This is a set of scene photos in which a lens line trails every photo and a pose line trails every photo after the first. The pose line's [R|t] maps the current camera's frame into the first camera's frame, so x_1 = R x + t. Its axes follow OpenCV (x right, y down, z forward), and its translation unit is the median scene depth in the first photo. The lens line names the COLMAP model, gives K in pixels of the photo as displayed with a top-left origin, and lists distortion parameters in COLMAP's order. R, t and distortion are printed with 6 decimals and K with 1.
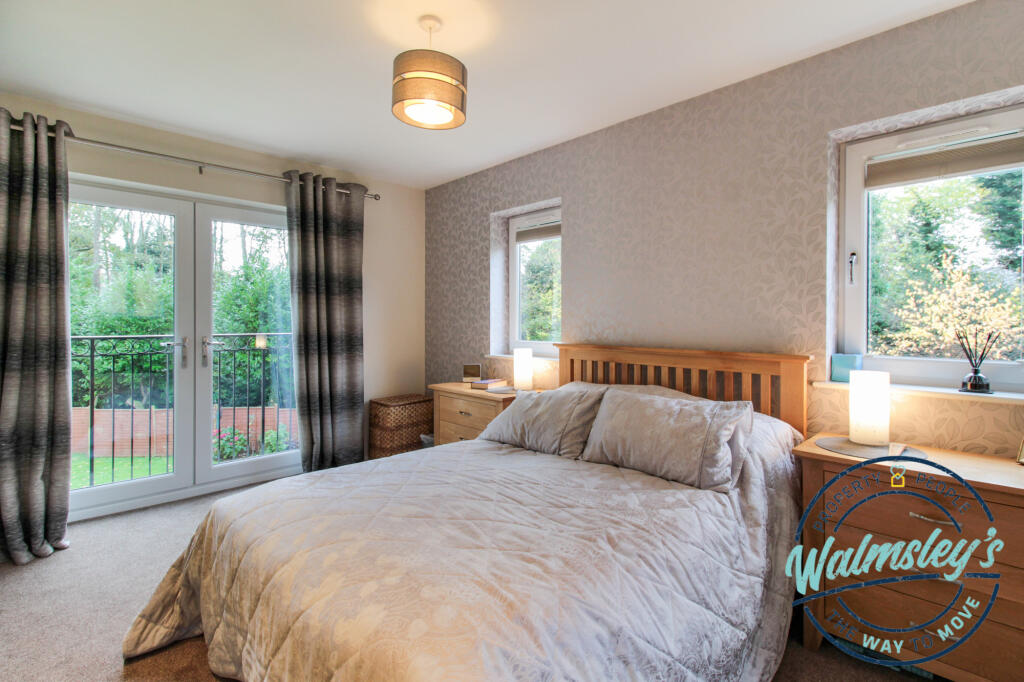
lens RADIAL K [[488.4, 0, 511.8], [0, 488.4, 323.6], [0, 0, 1]] dist [0.030598, -0.016223]
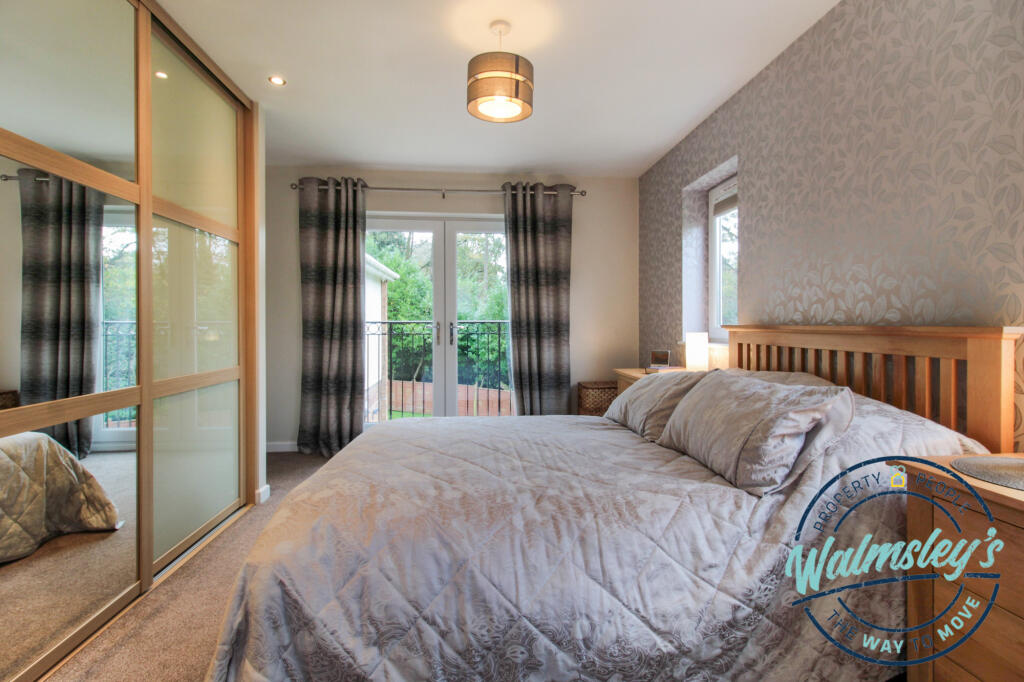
lens RADIAL K [[488.4, 0, 511.8], [0, 488.4, 323.6], [0, 0, 1]] dist [0.030598, -0.016223]
pose [[0.782179, -0.004691, -0.623036, 0.290561], [0.000421, 0.999975, -0.007000, 0.037552], [0.623053, 0.005213, 0.782162, 0.073903]]
